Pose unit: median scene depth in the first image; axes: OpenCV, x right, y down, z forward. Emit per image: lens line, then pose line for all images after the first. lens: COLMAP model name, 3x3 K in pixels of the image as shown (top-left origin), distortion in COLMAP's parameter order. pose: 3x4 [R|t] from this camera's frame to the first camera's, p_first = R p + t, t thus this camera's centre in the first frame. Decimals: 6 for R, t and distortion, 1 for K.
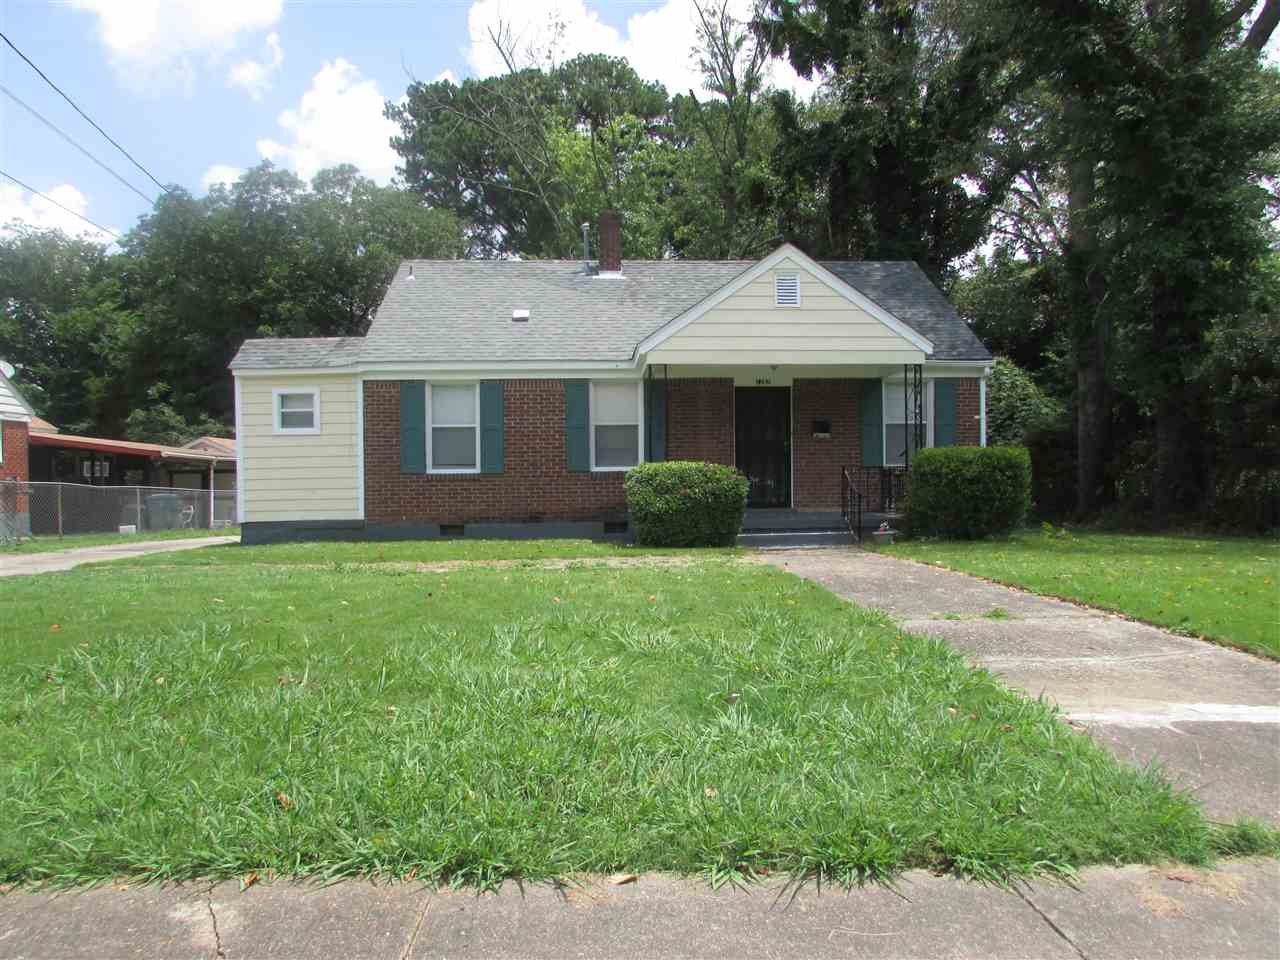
lens RADIAL K [[910.2, 0, 639.6], [0, 910.2, 484.9], [0, 0, 1]] dist [-0.025887, -0.002191]
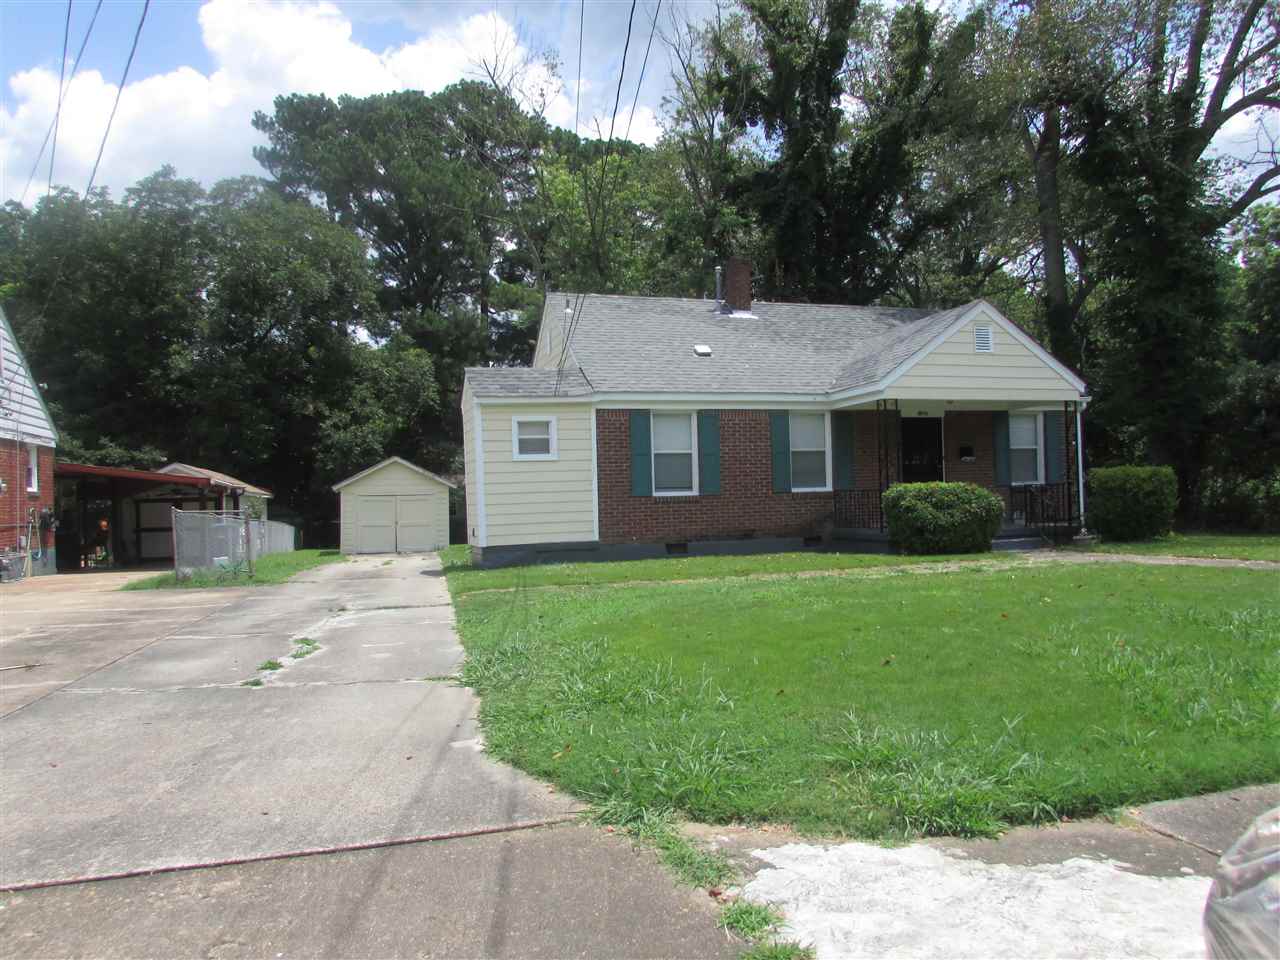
lens RADIAL K [[910.2, 0, 640.1], [0, 910.2, 473.8], [0, 0, 1]] dist [-0.025887, -0.002191]
pose [[0.967973, -0.009345, 0.250879, -0.513681], [0.018551, 0.999238, -0.034353, -0.002404], [-0.250366, 0.037907, 0.967409, -0.035326]]
